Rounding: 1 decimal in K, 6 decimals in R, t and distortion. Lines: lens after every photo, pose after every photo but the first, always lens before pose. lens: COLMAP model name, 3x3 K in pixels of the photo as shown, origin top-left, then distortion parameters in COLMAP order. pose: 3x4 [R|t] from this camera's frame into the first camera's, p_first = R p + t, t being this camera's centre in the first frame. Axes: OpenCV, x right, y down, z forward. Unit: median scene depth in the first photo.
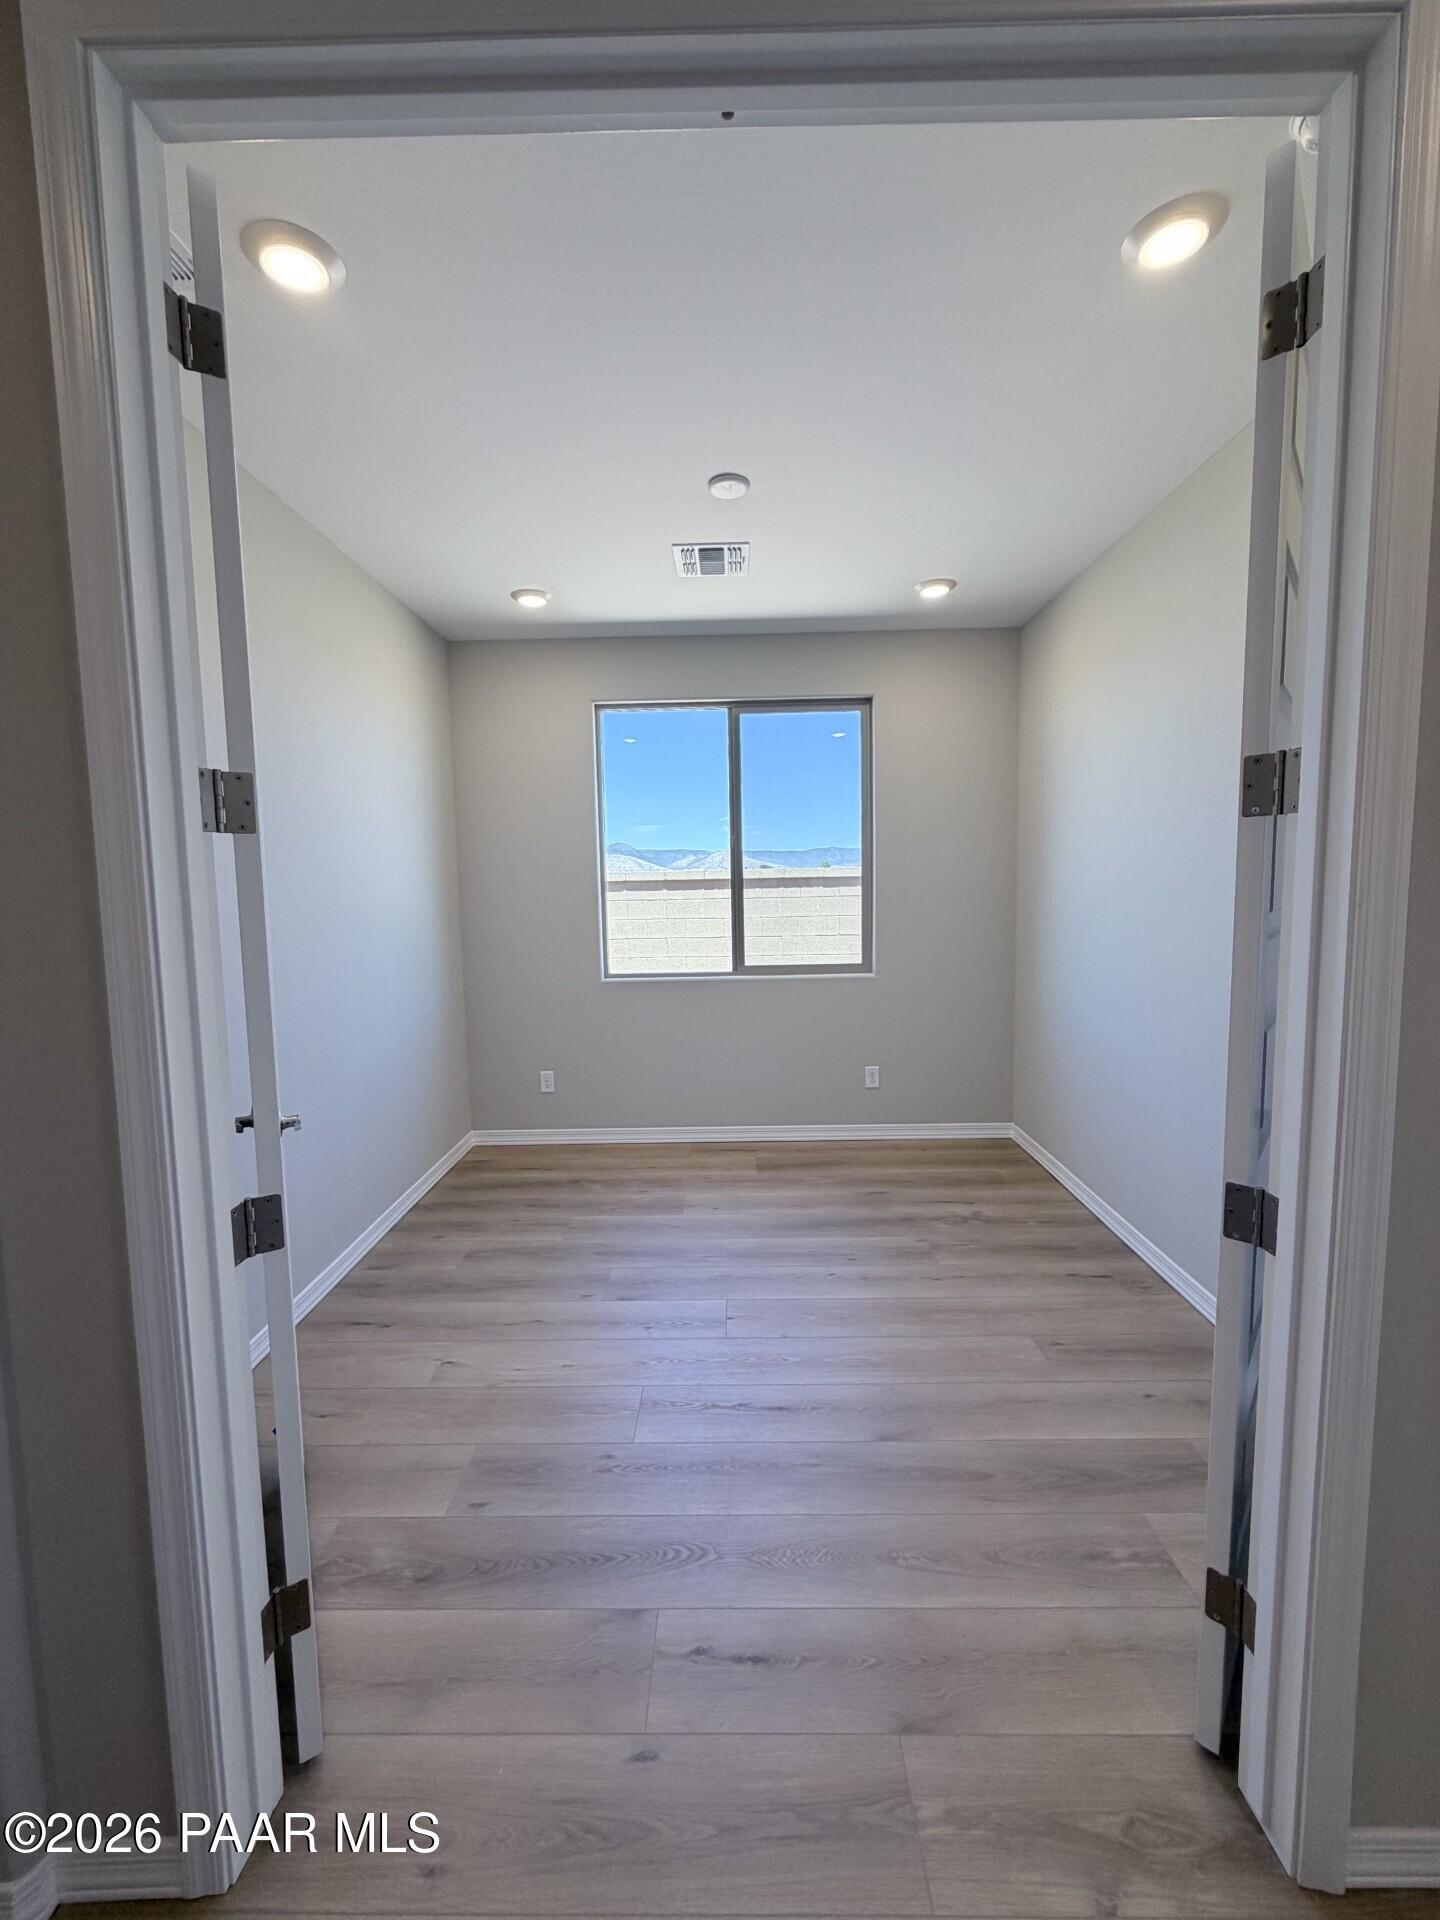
lens RADIAL K [[763.1, 0, 723.2], [0, 763.1, 944.2], [0, 0, 1]] dist [-0.000235, 0.000278]
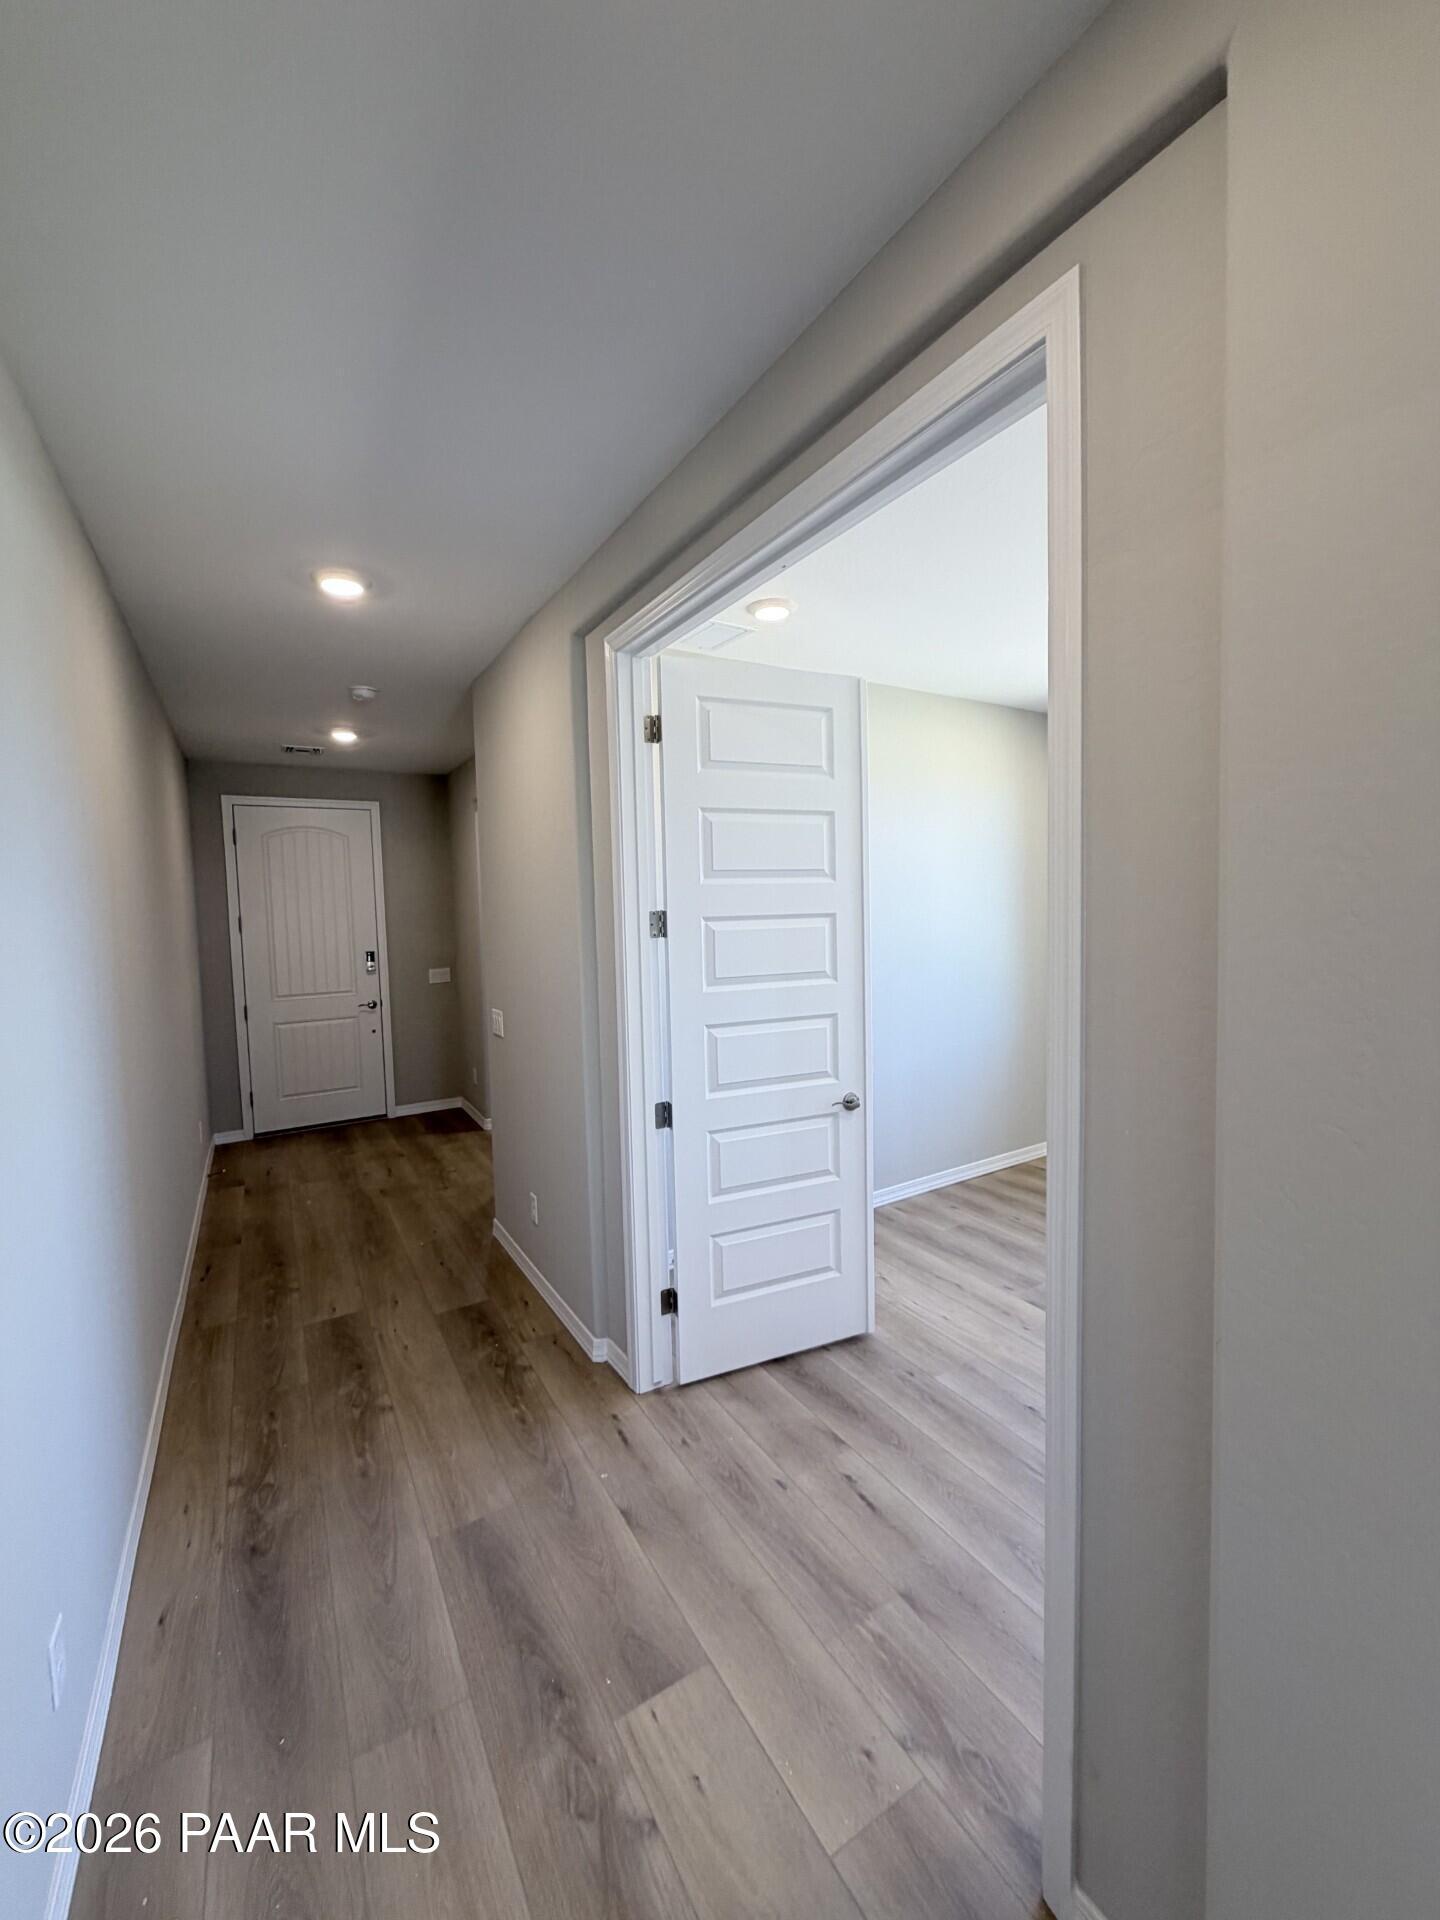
lens RADIAL K [[763.1, 0, 734.5], [0, 763.1, 949.6], [0, 0, 1]] dist [-0.000235, 0.000278]
pose [[0.545795, 0.062275, -0.835602, 0.996172], [-0.059709, 0.997590, 0.035347, -0.151210], [0.835789, 0.030601, 0.548198, -0.048636]]
